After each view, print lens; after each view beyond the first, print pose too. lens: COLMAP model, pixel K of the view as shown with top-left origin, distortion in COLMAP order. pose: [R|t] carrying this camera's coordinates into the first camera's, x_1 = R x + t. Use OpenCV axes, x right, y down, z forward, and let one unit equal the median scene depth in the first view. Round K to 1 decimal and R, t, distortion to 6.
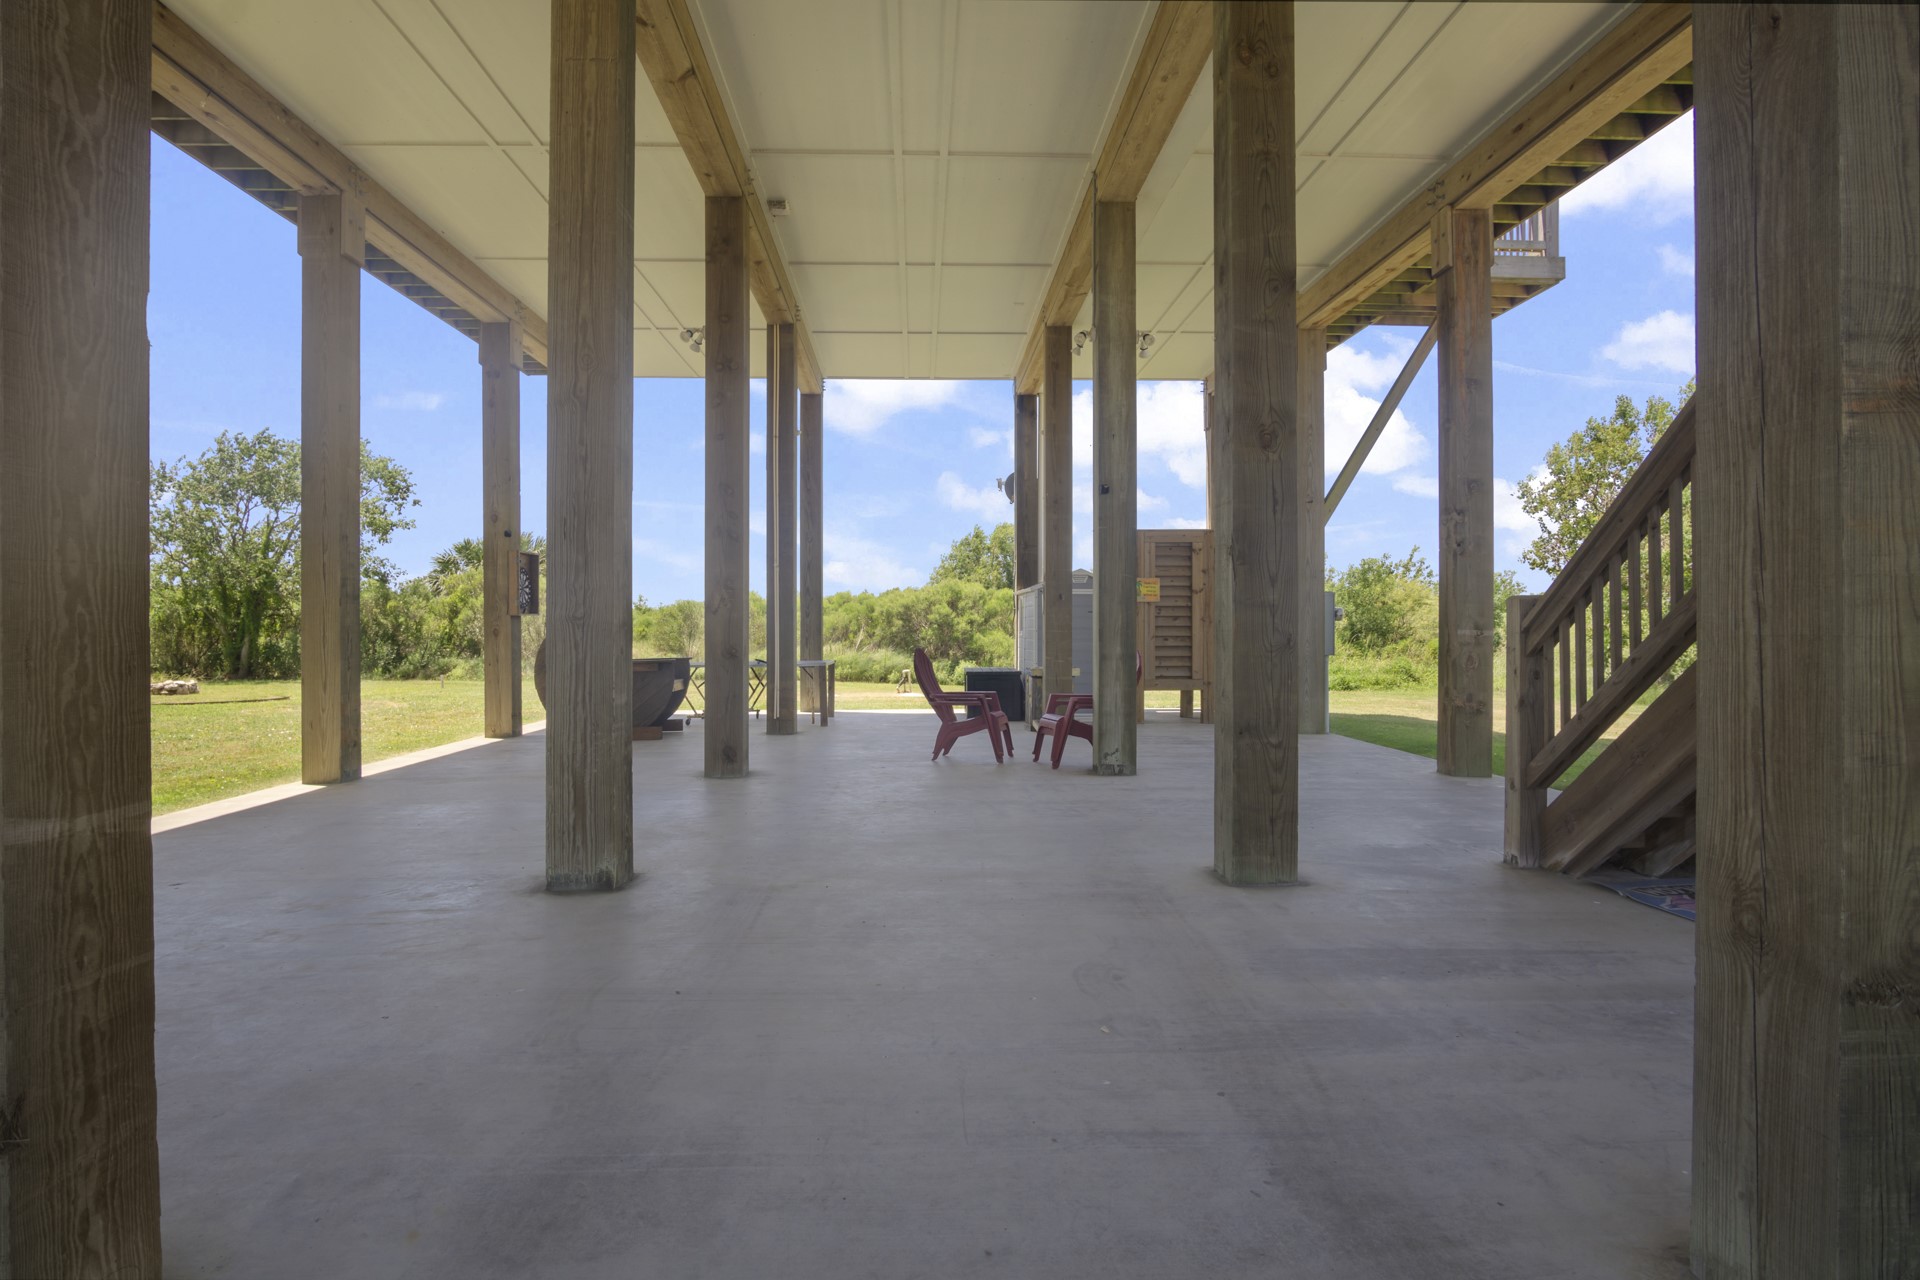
lens RADIAL K [[1034.5, 0, 955.8], [0, 1034.5, 620.0], [0, 0, 1]] dist [-0.022912, 0.003586]
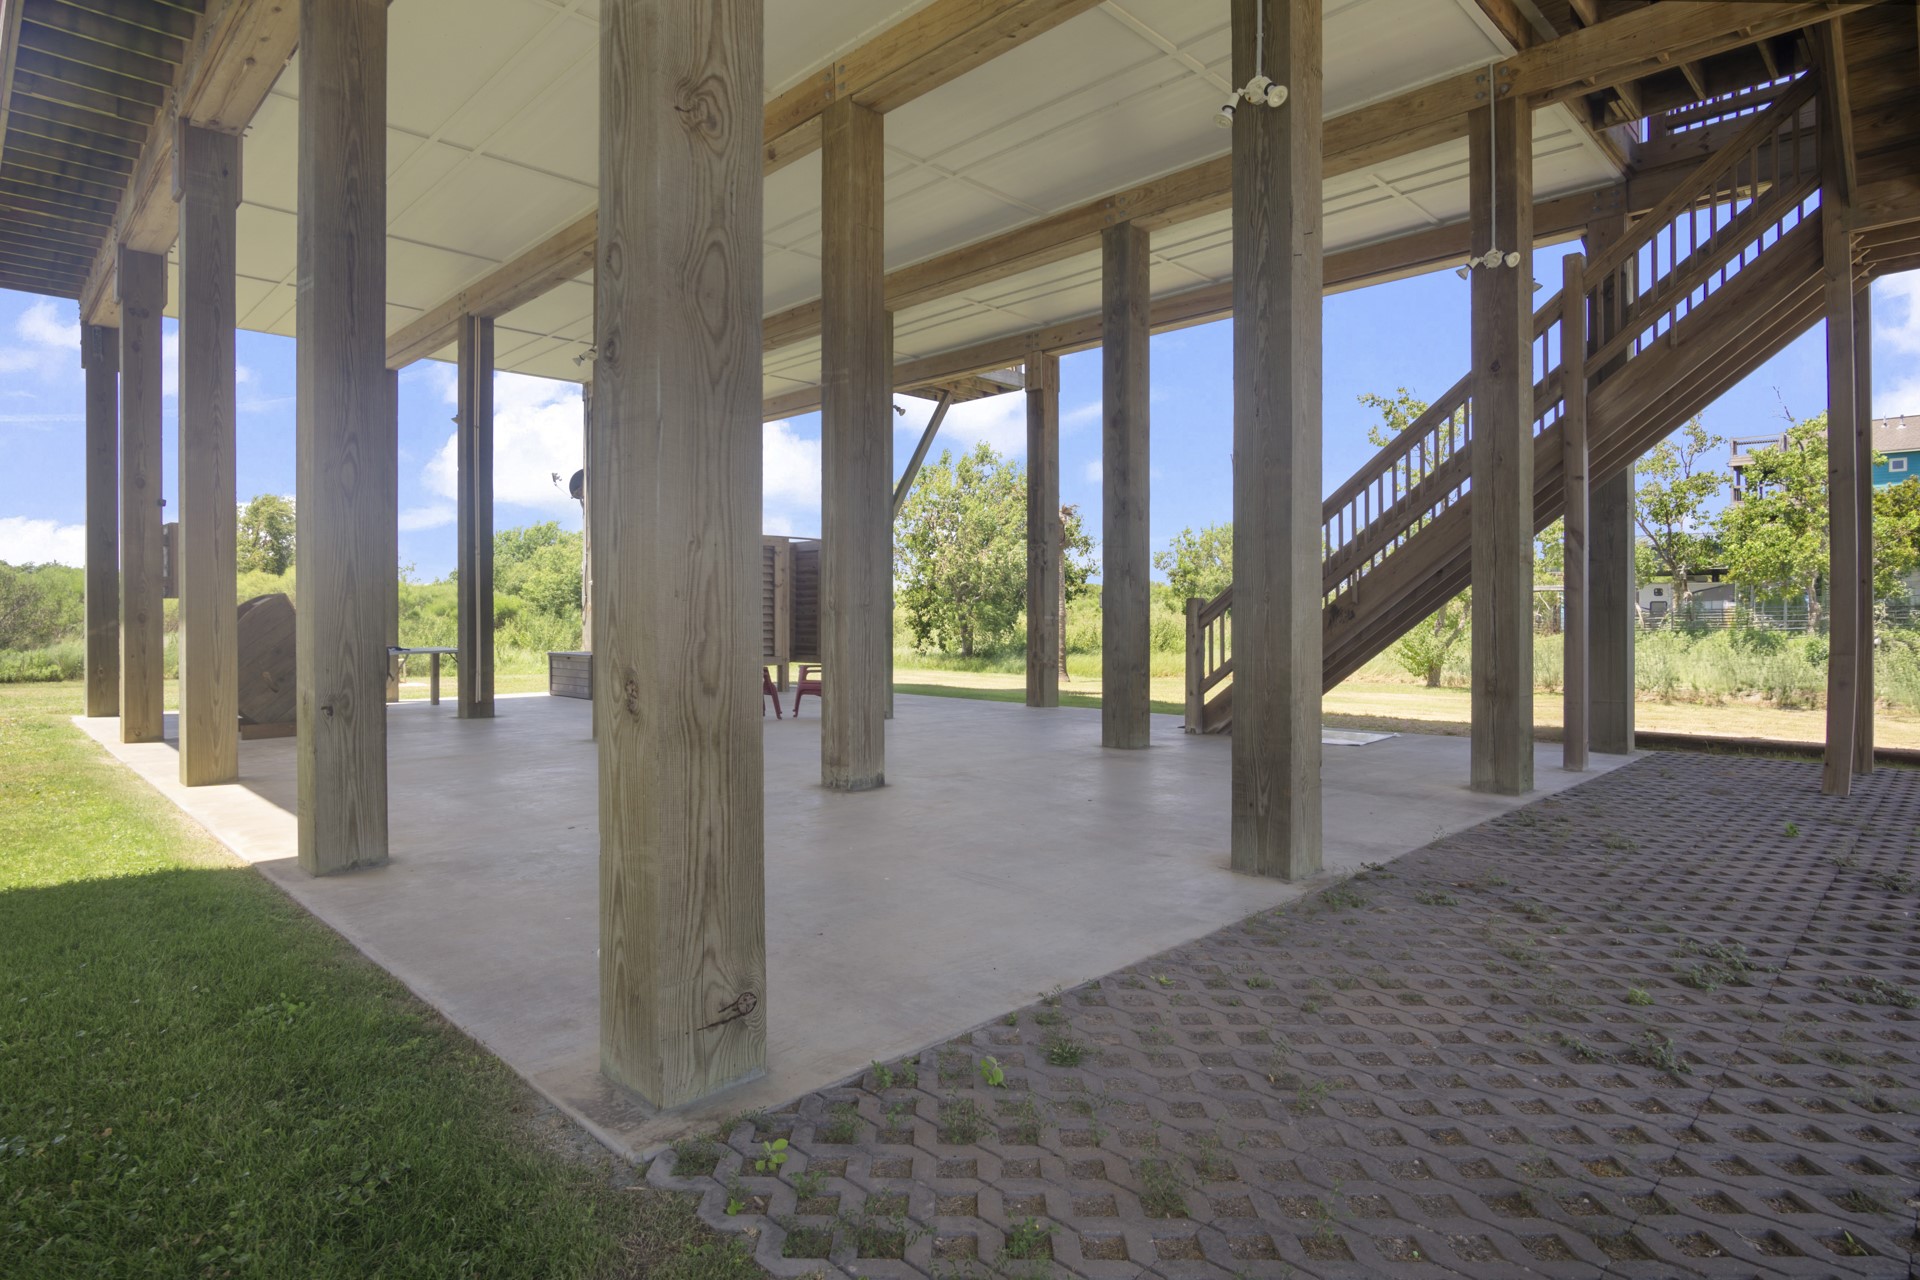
lens RADIAL K [[1034.5, 0, 955.8], [0, 1034.5, 620.0], [0, 0, 1]] dist [-0.022912, 0.003586]
pose [[0.738140, -0.001112, 0.674646, -0.512402], [-0.005726, 0.999952, 0.007914, 0.002799], [-0.674623, -0.009705, 0.738099, -0.074345]]
